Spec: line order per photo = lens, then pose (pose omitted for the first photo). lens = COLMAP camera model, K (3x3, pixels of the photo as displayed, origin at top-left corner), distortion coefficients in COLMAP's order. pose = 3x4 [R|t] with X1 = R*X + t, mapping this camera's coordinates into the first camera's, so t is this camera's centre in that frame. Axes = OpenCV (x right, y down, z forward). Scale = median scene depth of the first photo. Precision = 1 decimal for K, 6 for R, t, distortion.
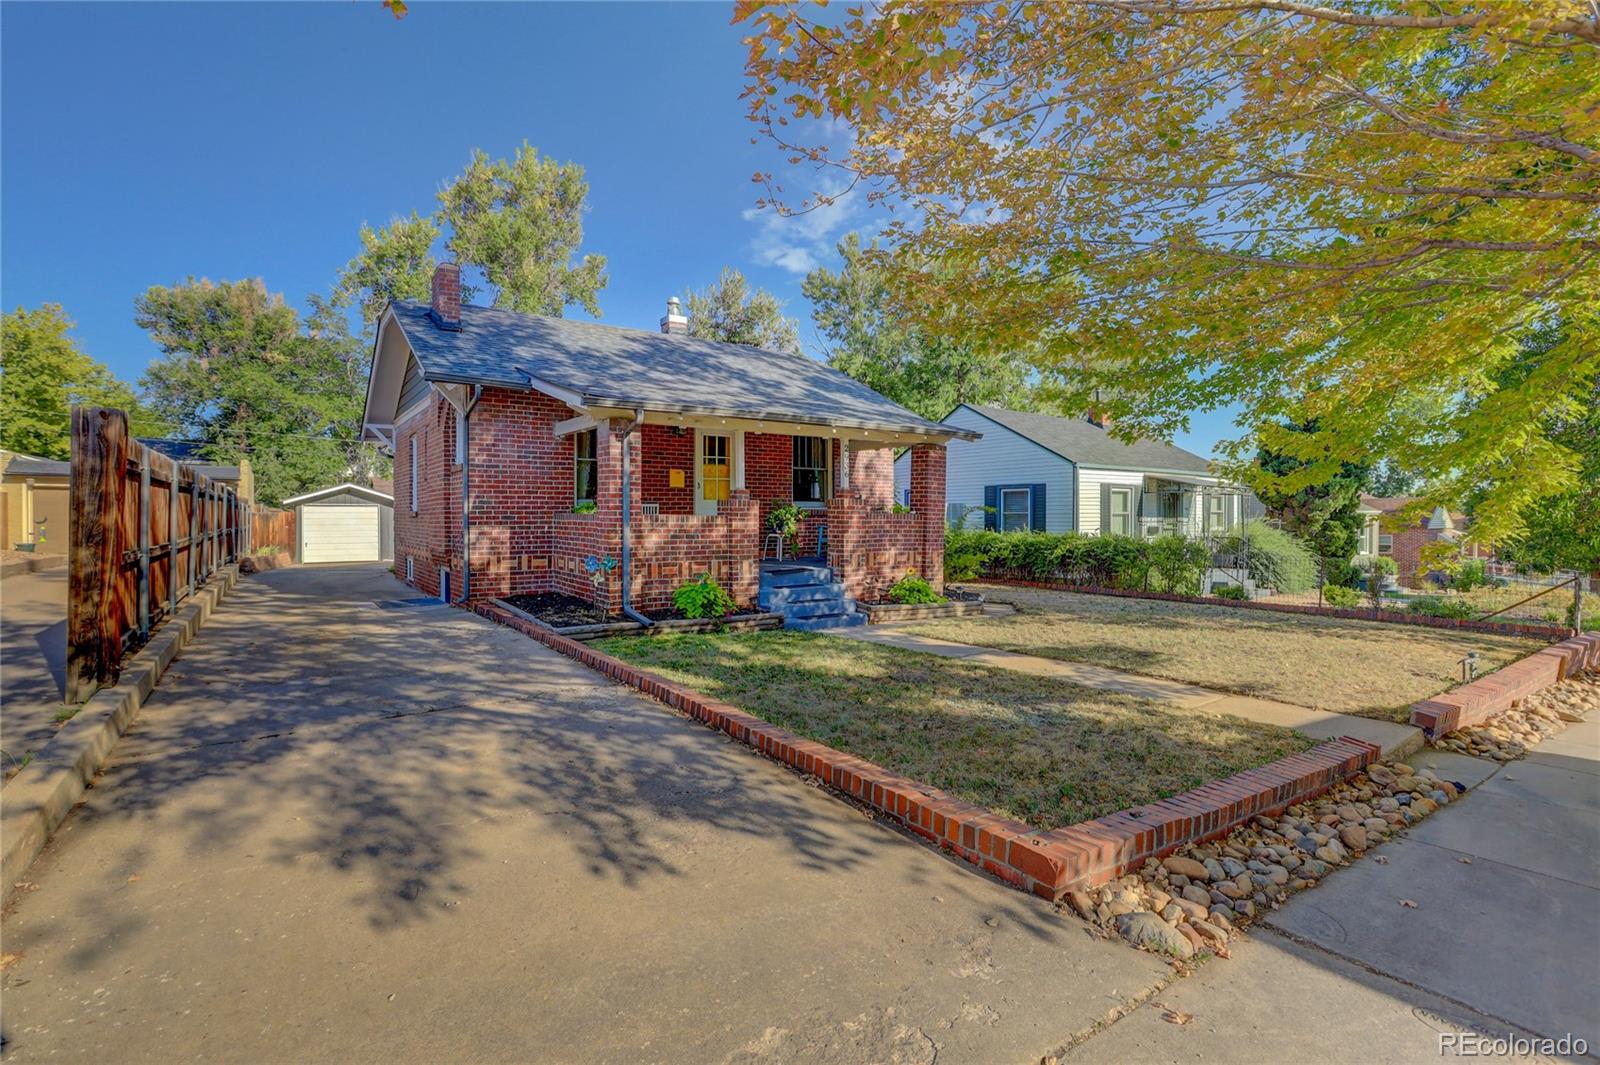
lens RADIAL K [[748.1, 0, 805.6], [0, 748.1, 521.2], [0, 0, 1]] dist [-0.044358, 0.014408]
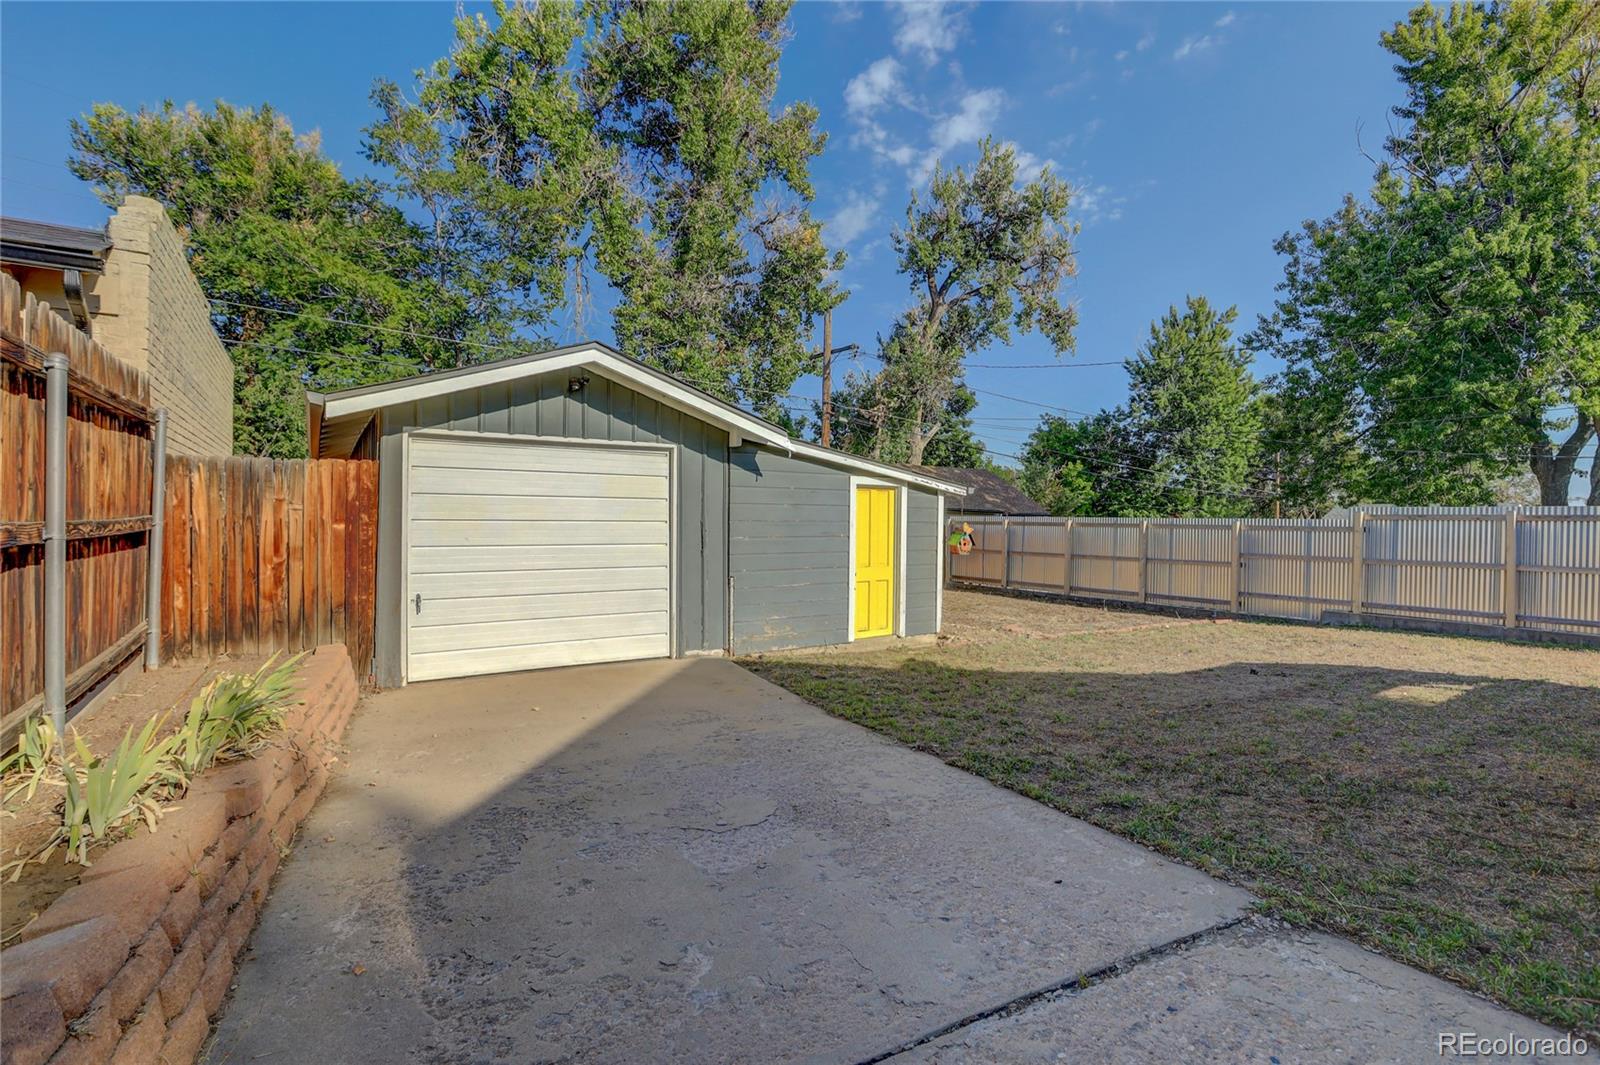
lens RADIAL K [[748.1, 0, 815.9], [0, 748.1, 519.1], [0, 0, 1]] dist [-0.044358, 0.014408]
pose [[0.999747, 0.015047, -0.016735, -0.310449], [-0.015057, 0.999887, -0.000449, 0.001909], [0.016727, 0.000701, 0.999860, 0.433829]]
